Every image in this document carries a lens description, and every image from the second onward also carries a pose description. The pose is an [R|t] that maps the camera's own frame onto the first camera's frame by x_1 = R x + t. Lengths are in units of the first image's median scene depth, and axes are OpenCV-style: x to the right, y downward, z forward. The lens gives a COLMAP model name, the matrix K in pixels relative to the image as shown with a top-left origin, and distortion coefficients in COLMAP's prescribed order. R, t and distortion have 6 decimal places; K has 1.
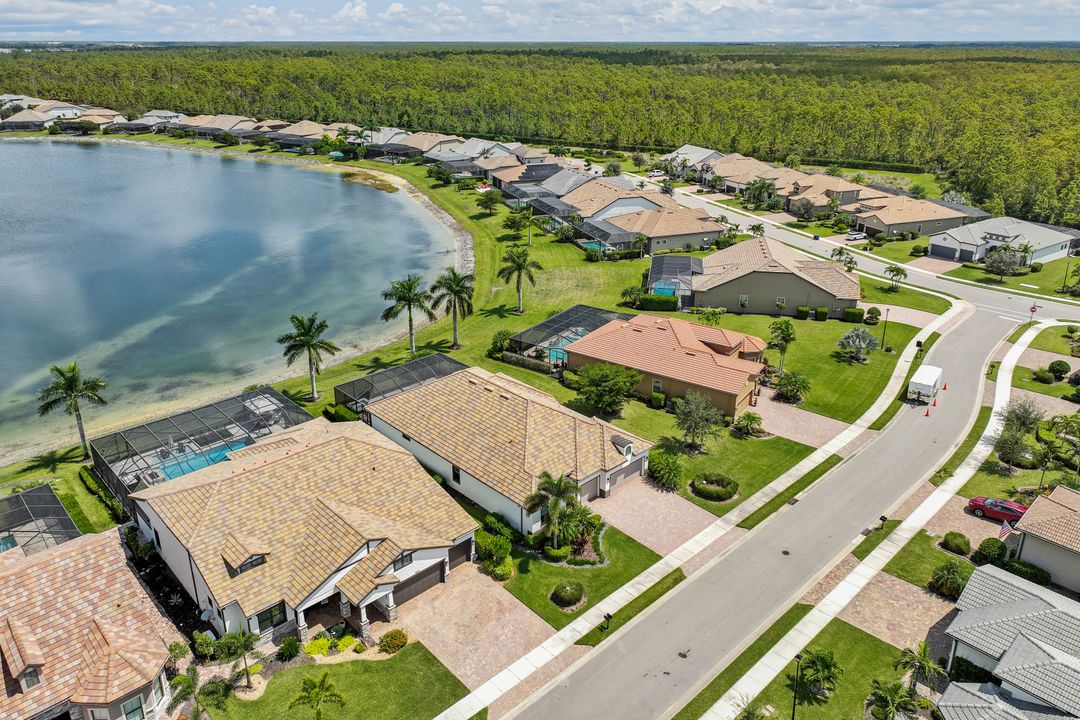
lens RADIAL K [[767.3, 0, 539.9], [0, 767.3, 335.6], [0, 0, 1]] dist [0.018218, 0.000848]
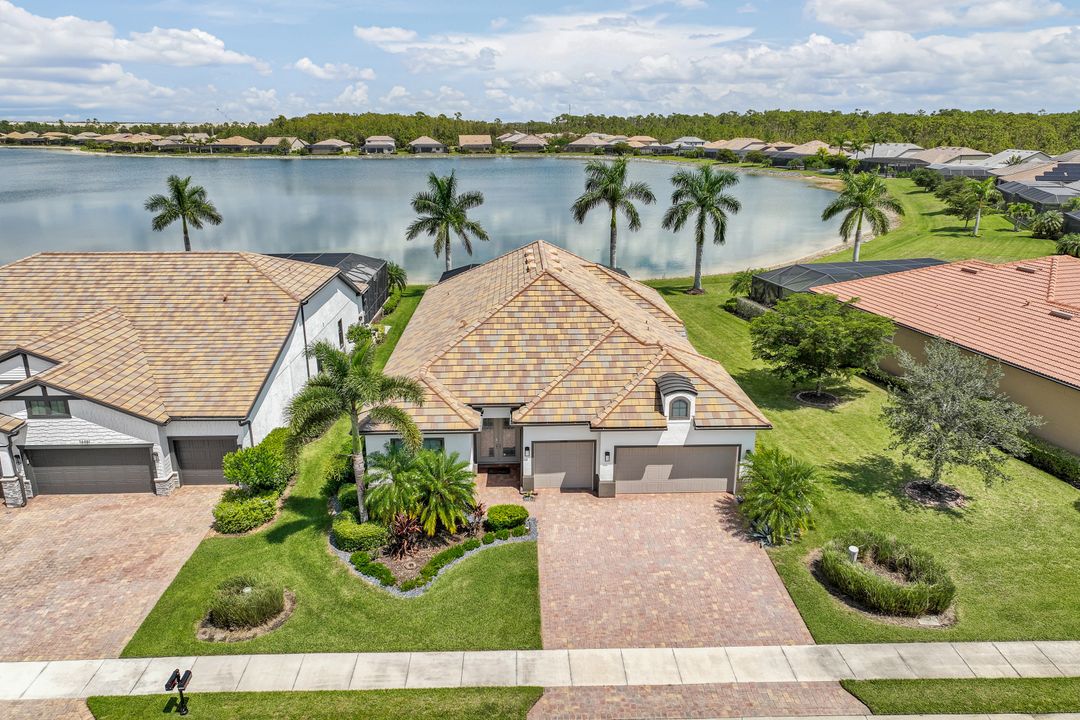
lens RADIAL K [[767.3, 0, 539.9], [0, 767.3, 335.6], [0, 0, 1]] dist [0.018218, 0.000848]
pose [[0.746911, 0.176184, -0.641158, 0.359426], [-0.239474, 0.970826, -0.012199, 0.149763], [0.620304, 0.162652, 0.767312, 0.693640]]
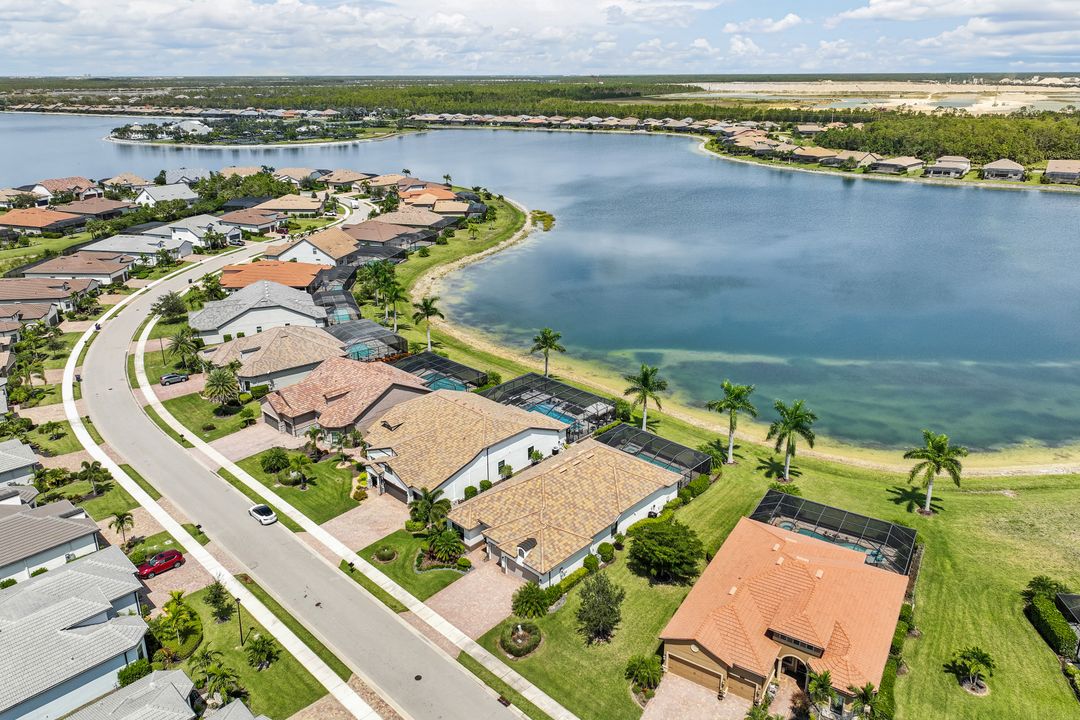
lens RADIAL K [[740.0, 0, 540.0], [0, 740.0, 360.0], [0, 0, 1]] dist [0.009231, 0.003661]
pose [[0.043078, 0.357792, -0.932807, 1.138608], [-0.354902, 0.878258, 0.320479, -0.505170], [0.933910, 0.317250, 0.164815, 0.845666]]
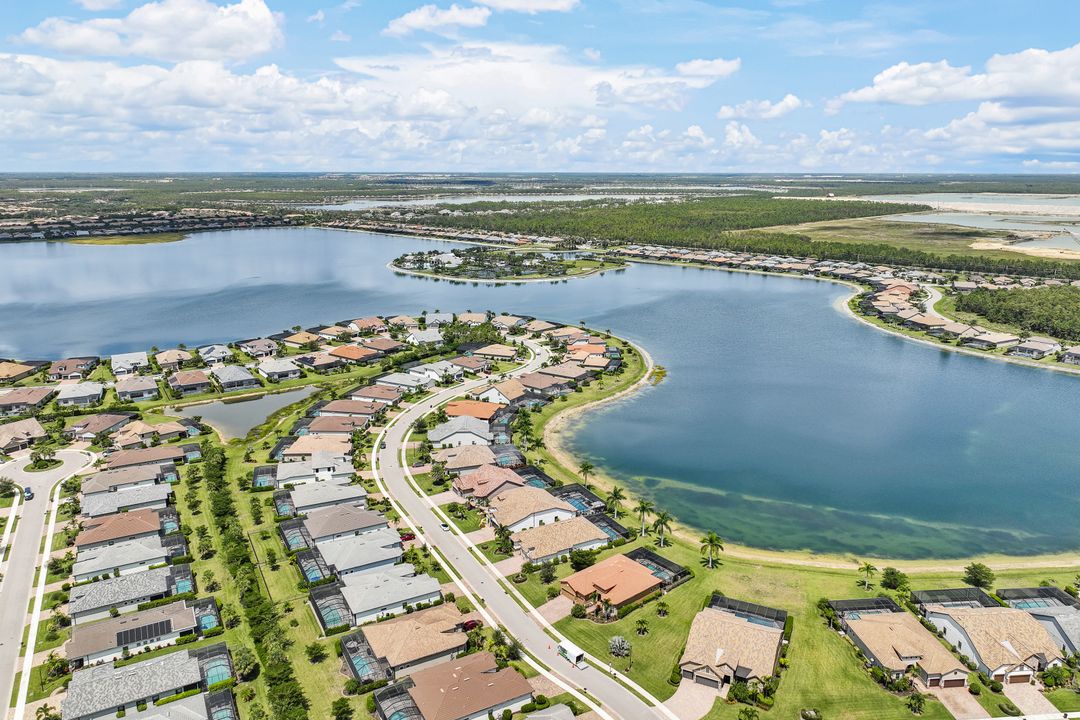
lens RADIAL K [[740.0, 0, 540.0], [0, 740.0, 360.0], [0, 0, 1]] dist [0.009231, 0.003661]
pose [[-0.258534, 0.233854, -0.937269, 2.965719], [-0.347945, 0.882587, 0.316187, -1.620690], [0.901163, 0.407863, -0.146810, 1.293966]]
